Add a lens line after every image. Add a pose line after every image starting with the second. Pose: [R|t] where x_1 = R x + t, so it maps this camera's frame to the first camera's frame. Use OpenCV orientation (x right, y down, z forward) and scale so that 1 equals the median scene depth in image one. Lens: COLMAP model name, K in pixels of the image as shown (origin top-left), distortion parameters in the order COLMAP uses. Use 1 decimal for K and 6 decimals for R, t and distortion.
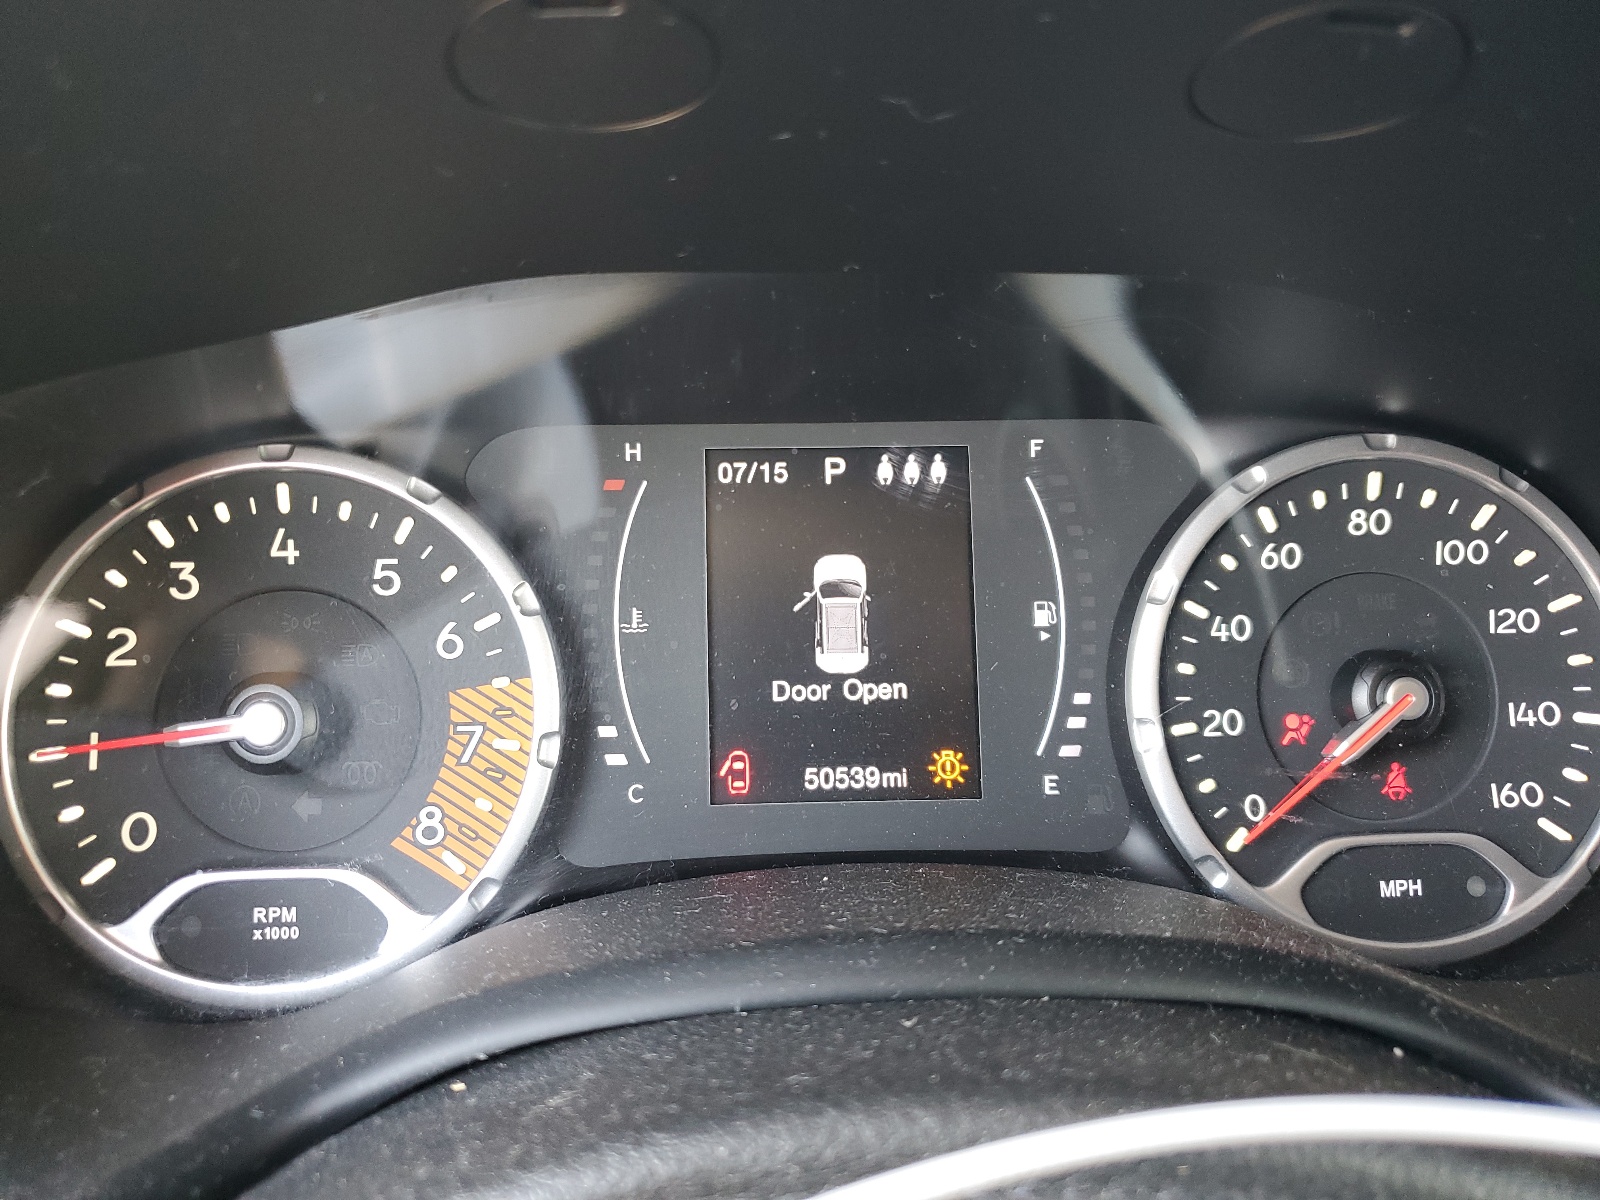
lens RADIAL K [[1187.8, 0, 800.0], [0, 1187.8, 599.9], [0, 0, 1]] dist [0.004702, -0.000062]
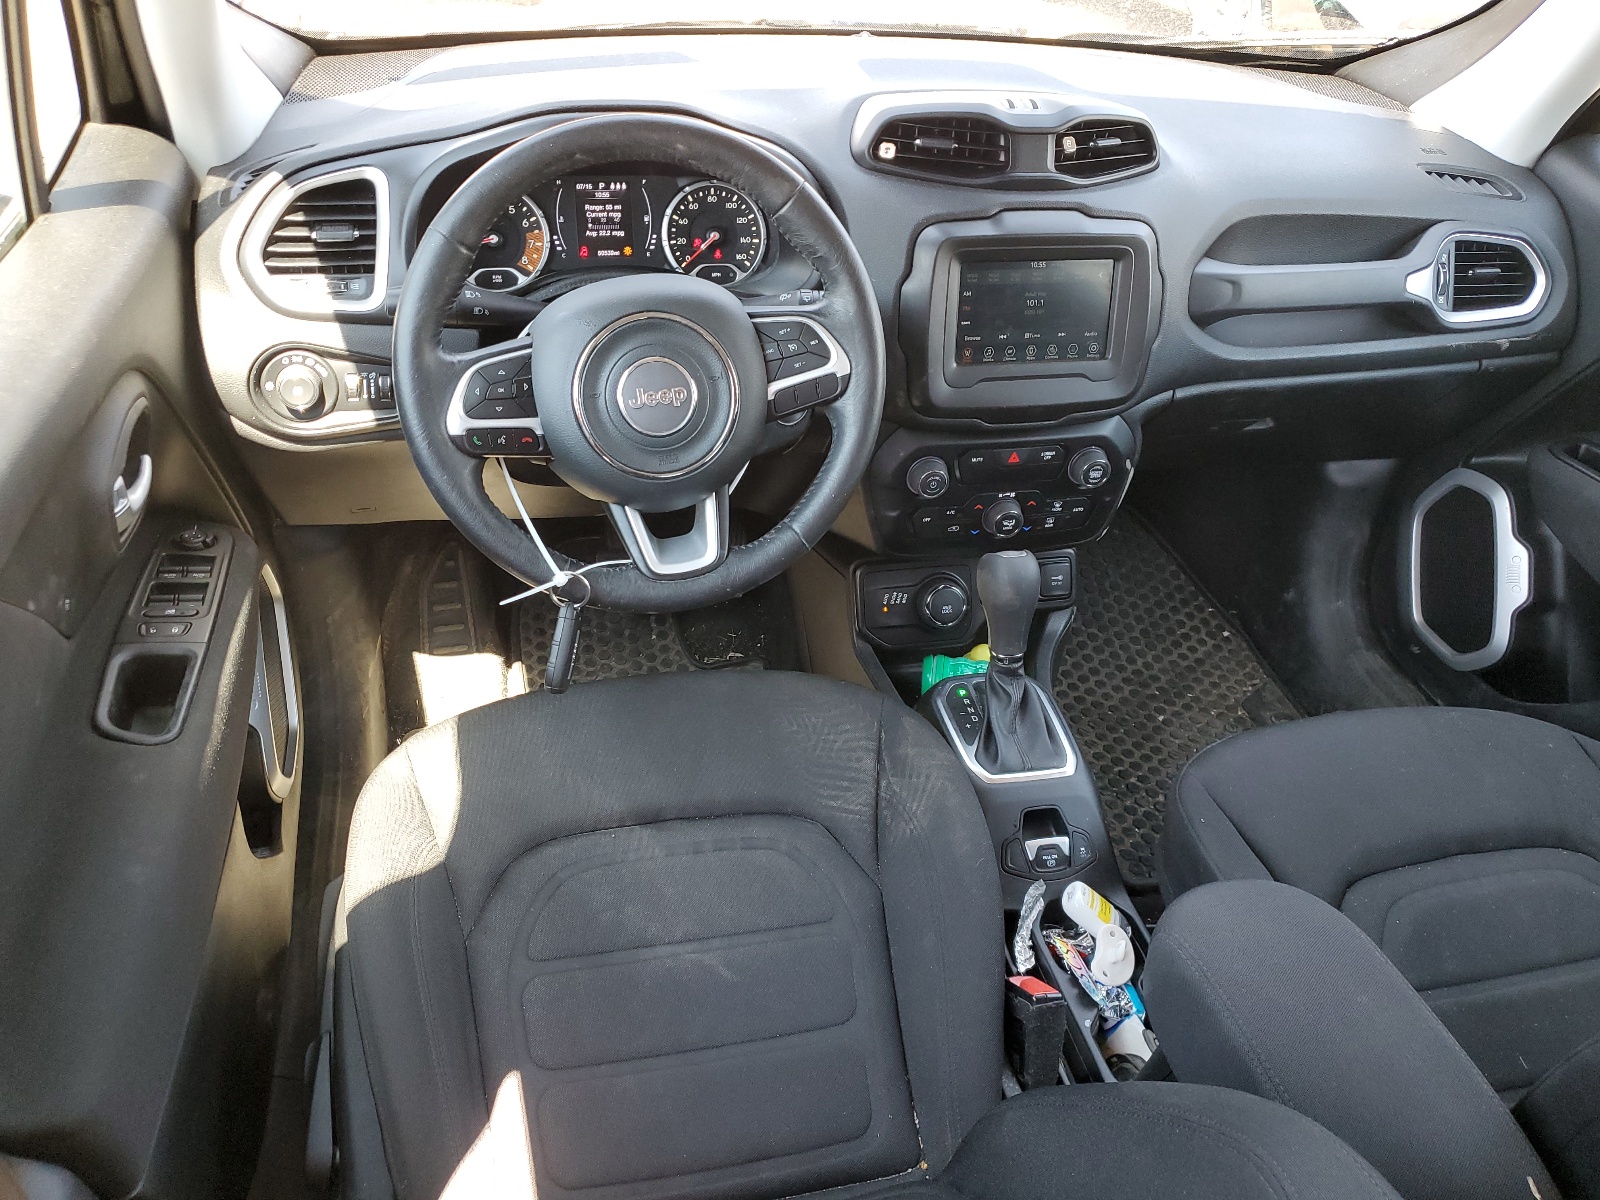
lens RADIAL K [[1187.8, 0, 799.1], [0, 1187.8, 599.7], [0, 0, 1]] dist [0.004702, -0.000062]
pose [[0.990421, -0.036817, 0.133084, 0.122254], [-0.006402, 0.950521, 0.310595, -0.019471], [-0.137934, -0.308472, 0.941180, -4.258857]]
